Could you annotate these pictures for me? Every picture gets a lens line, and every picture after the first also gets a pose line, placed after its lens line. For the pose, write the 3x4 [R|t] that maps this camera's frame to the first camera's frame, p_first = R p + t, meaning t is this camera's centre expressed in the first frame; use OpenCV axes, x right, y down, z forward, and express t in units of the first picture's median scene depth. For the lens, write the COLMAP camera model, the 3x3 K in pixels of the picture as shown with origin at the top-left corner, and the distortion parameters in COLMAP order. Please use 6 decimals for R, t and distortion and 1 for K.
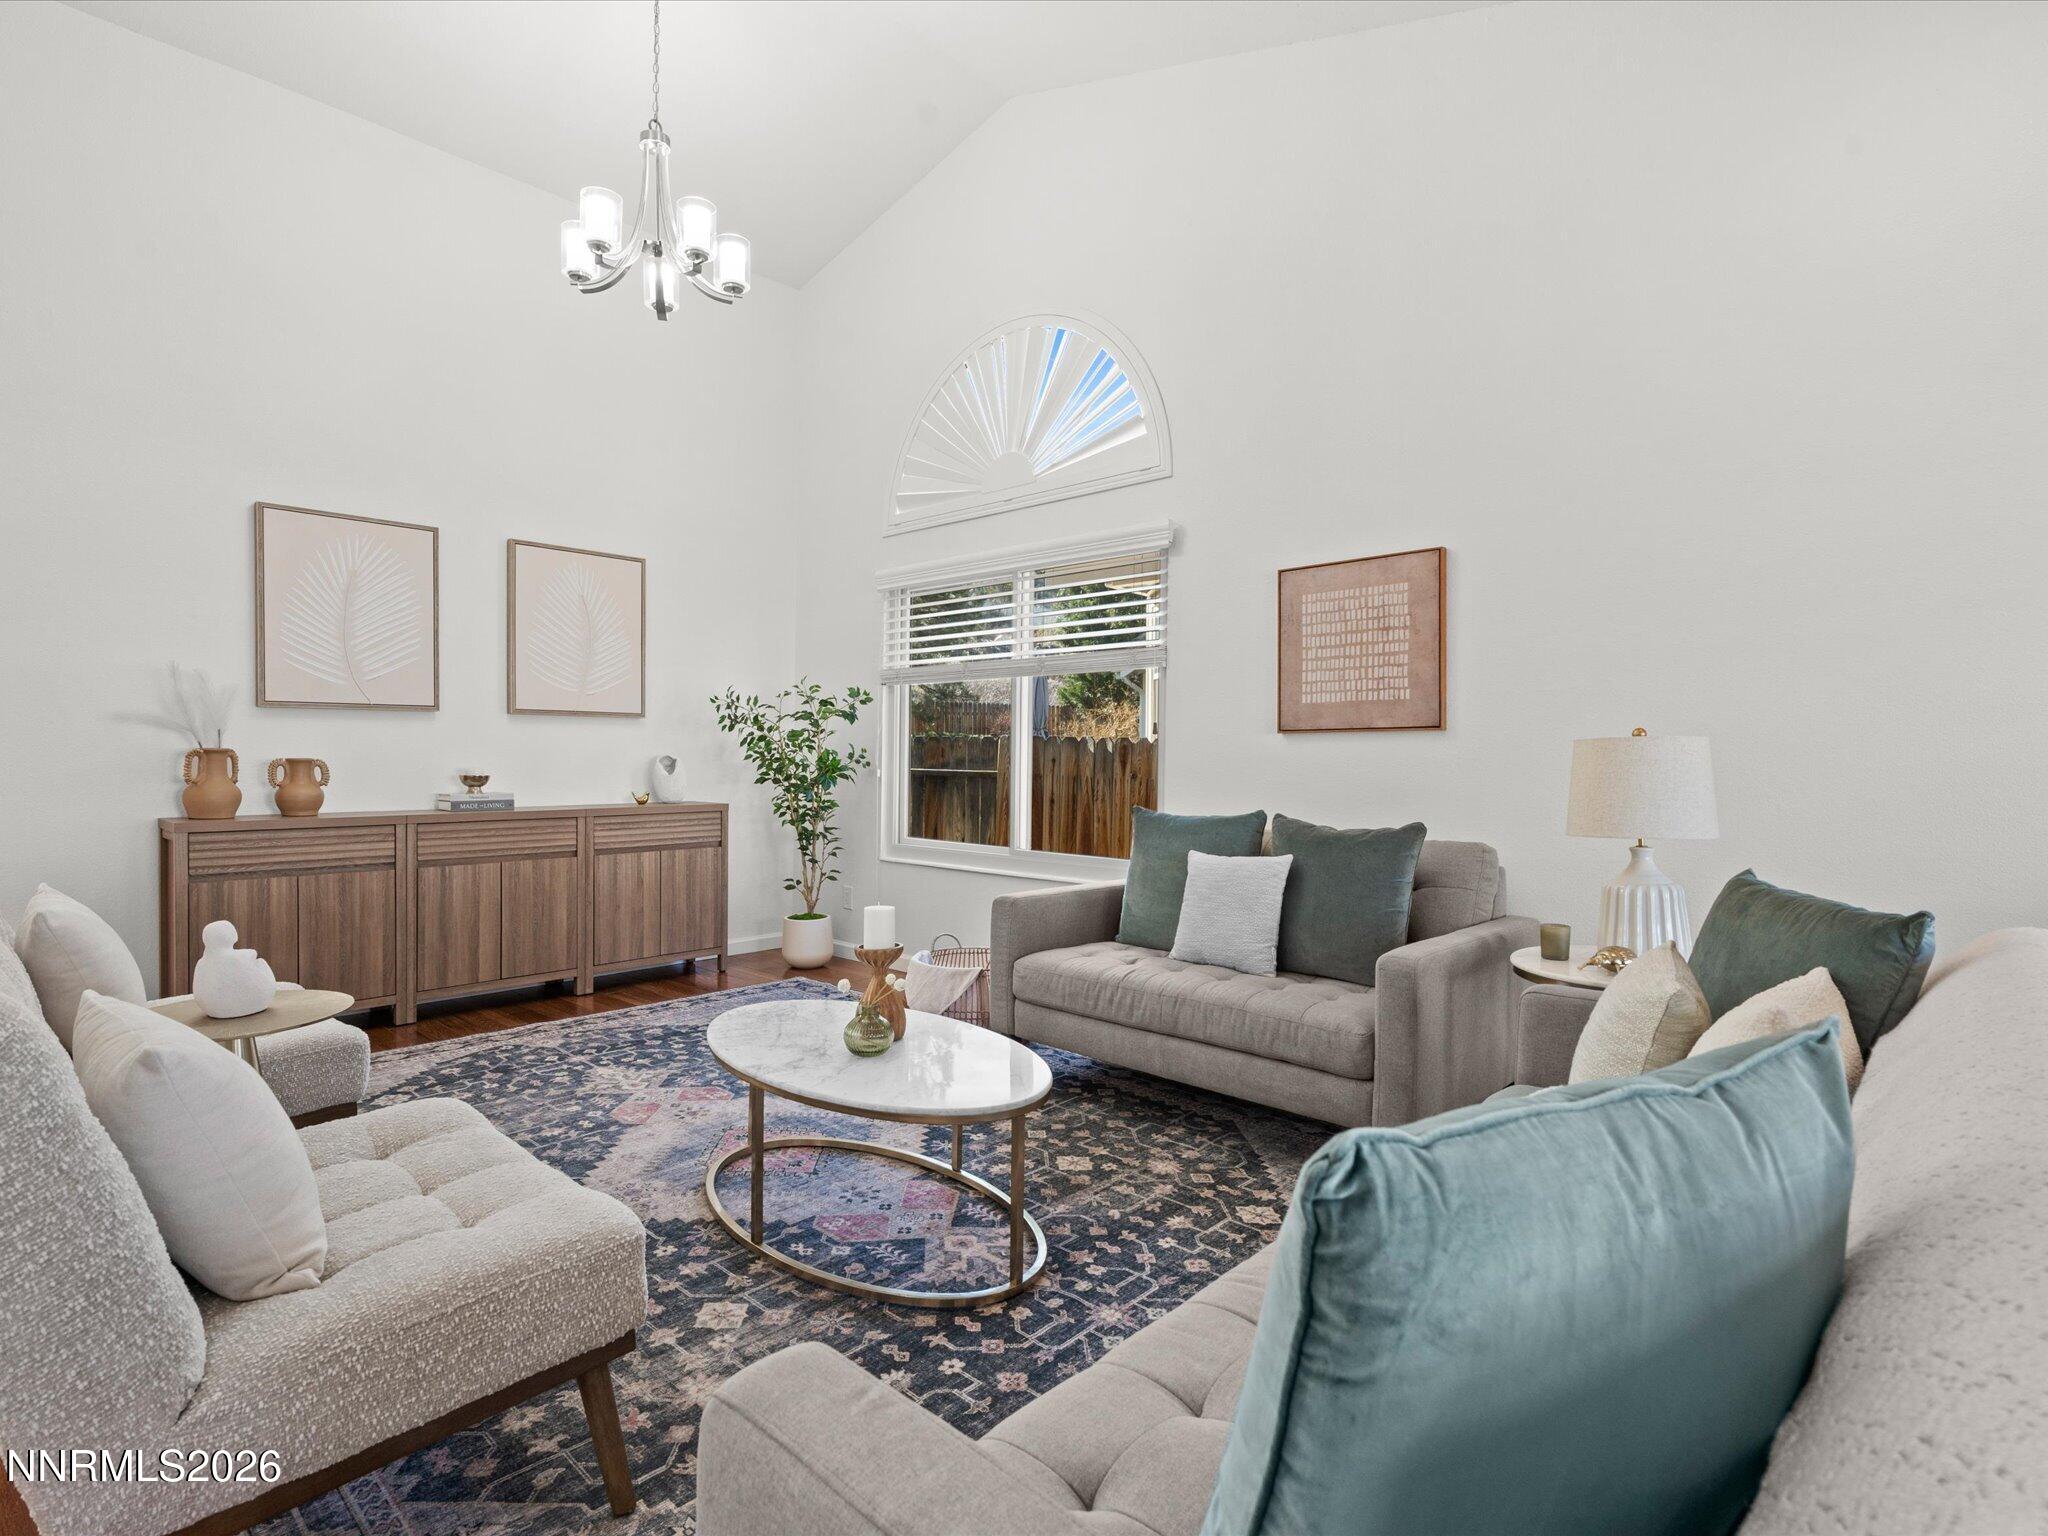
lens RADIAL K [[1036.8, 0, 1017.7], [0, 1036.8, 766.8], [0, 0, 1]] dist [-0.009612, 0.000165]
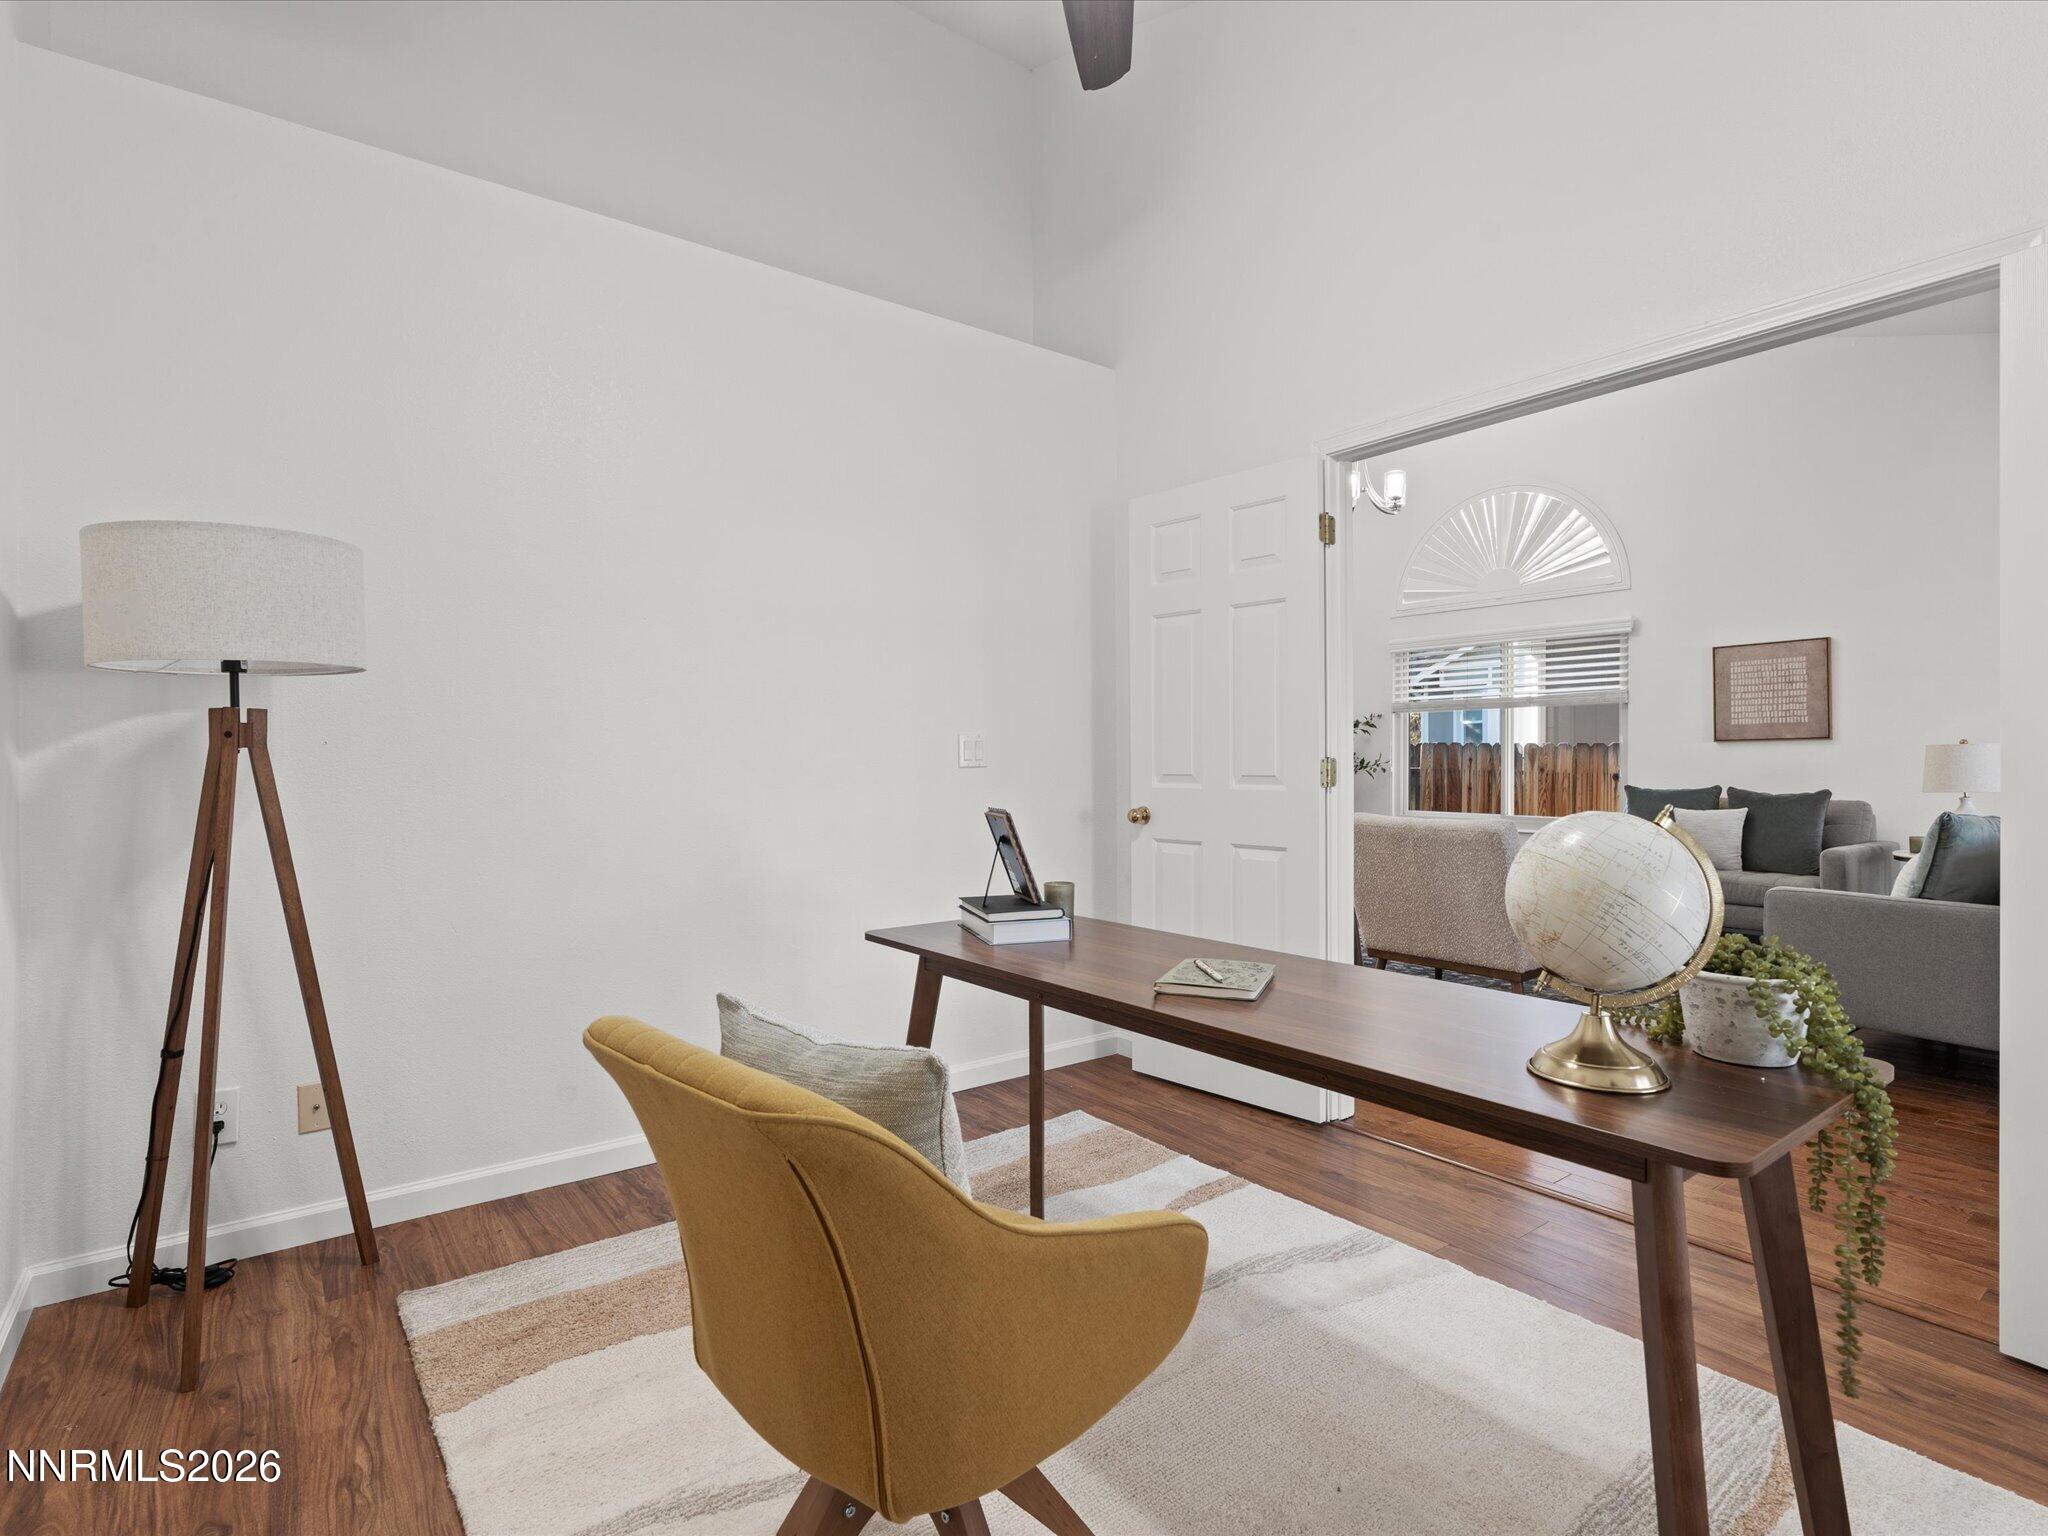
lens RADIAL K [[1040.5, 0, 1018.0], [0, 1040.5, 764.4], [0, 0, 1]] dist [0.000810, 0.000602]
pose [[0.986221, -0.013668, -0.164868, -0.602136], [0.012785, 0.999898, -0.006417, 0.001219], [0.164939, 0.004221, 0.986295, -0.892596]]
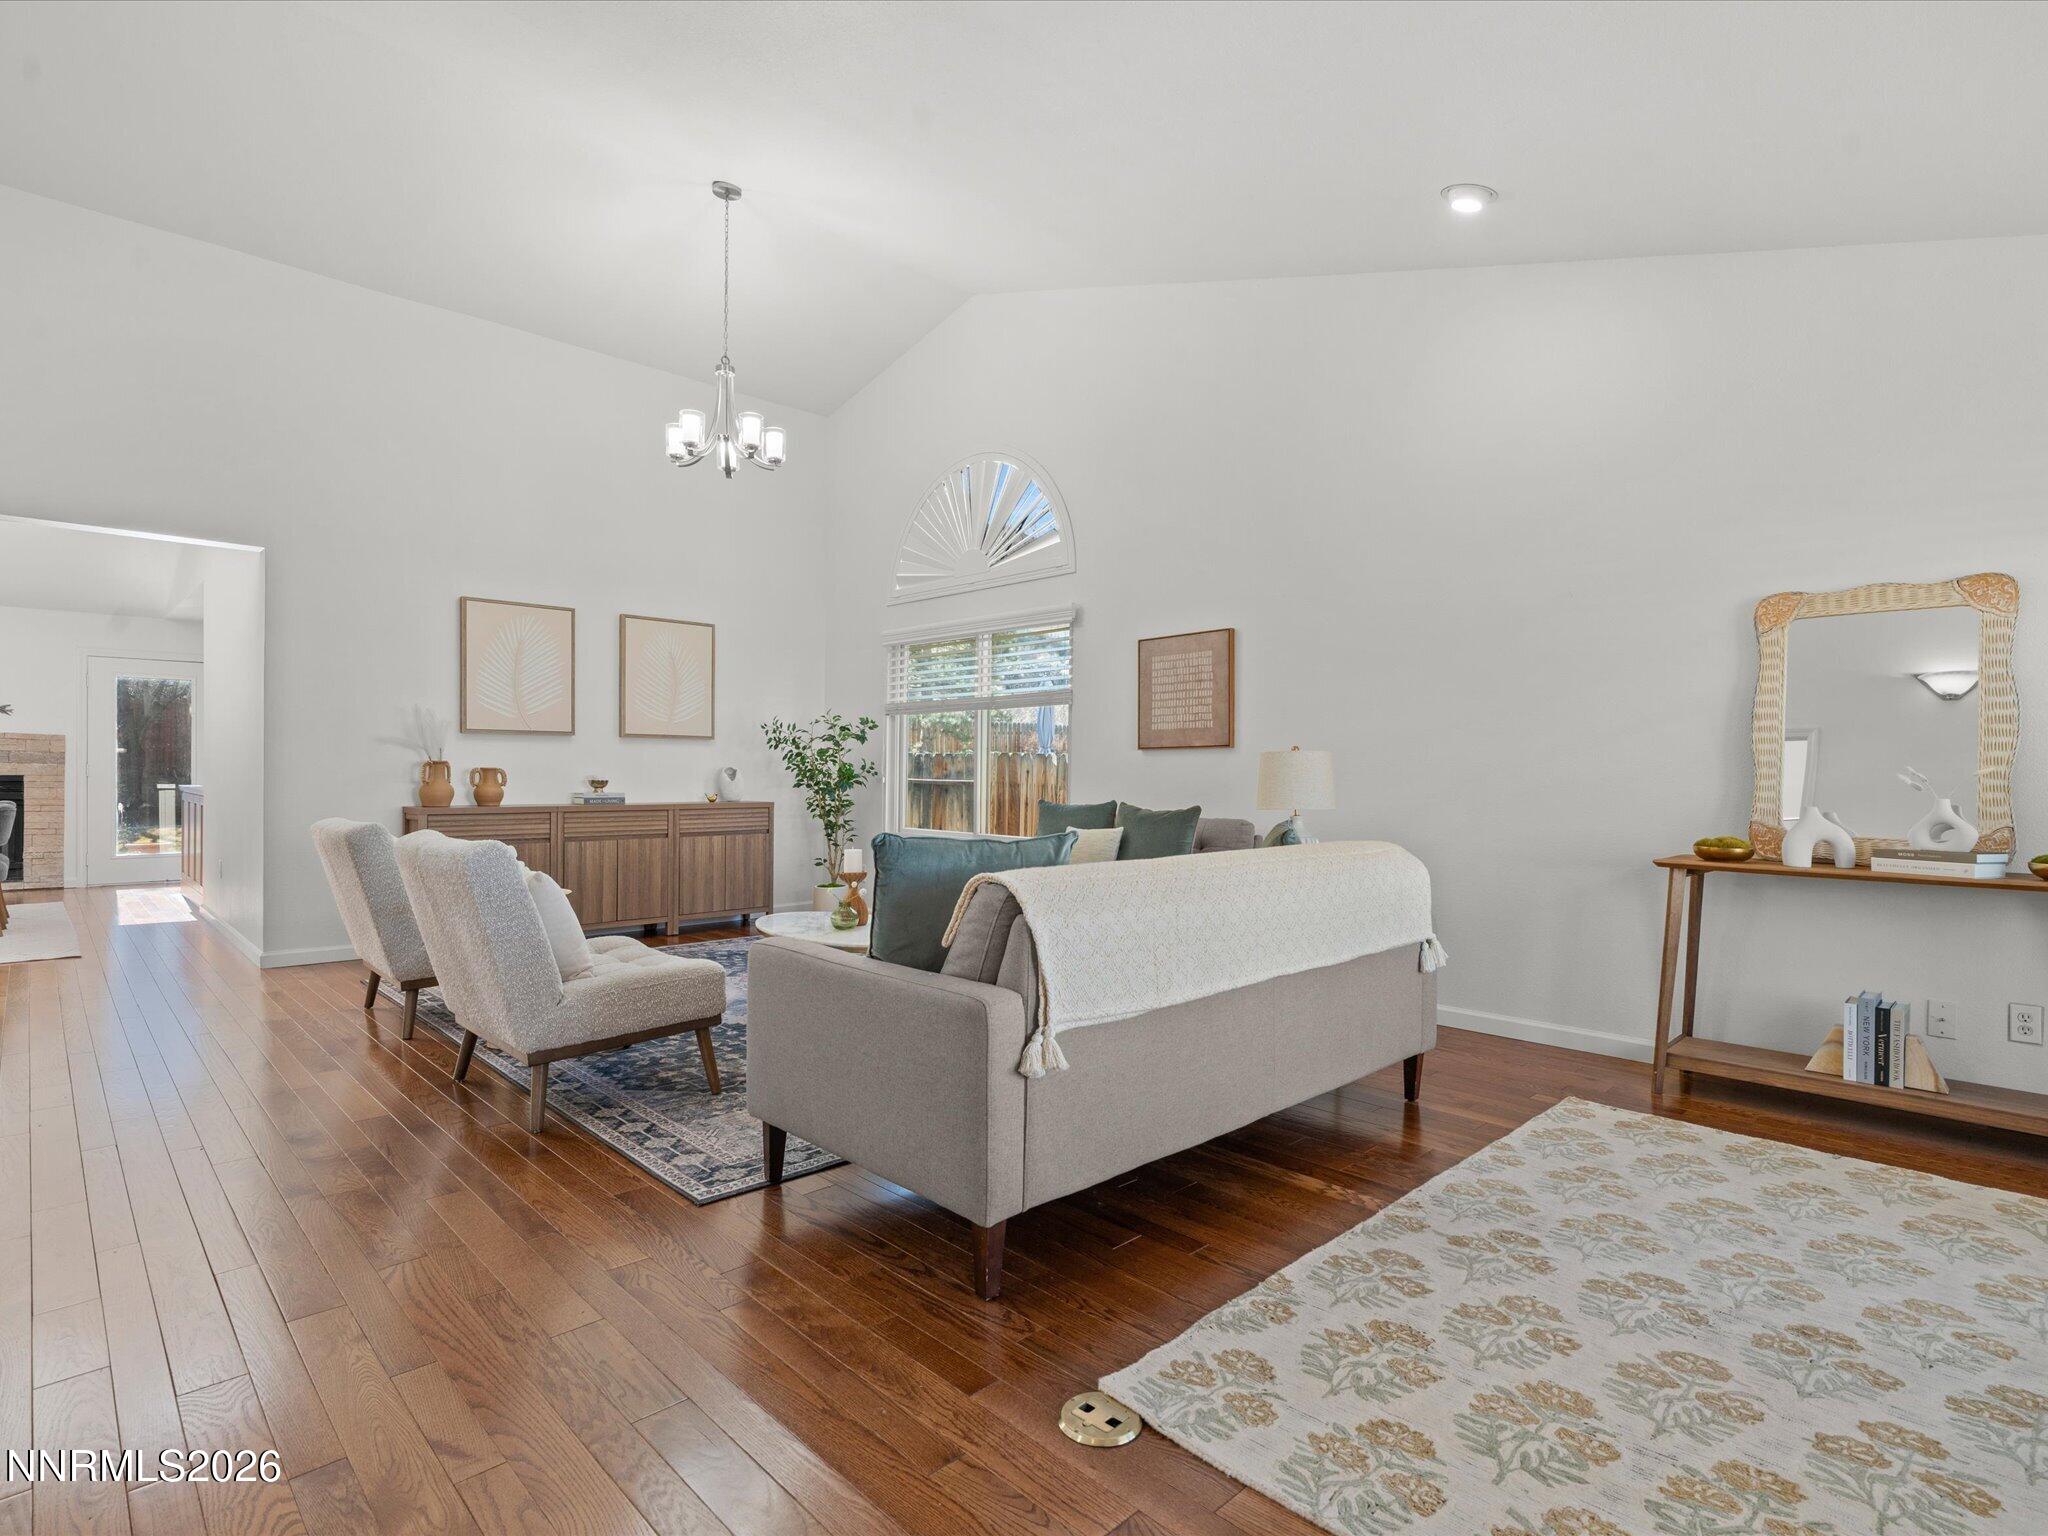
lens RADIAL K [[1043.3, 0, 1013.6], [0, 1043.3, 778.1], [0, 0, 1]] dist [-0.004129, 0.001394]
pose [[0.998457, 0.000230, -0.055531, 0.155767], [-0.000635, 0.999973, -0.007270, 0.018511], [0.055528, 0.007294, 0.998430, -0.493060]]
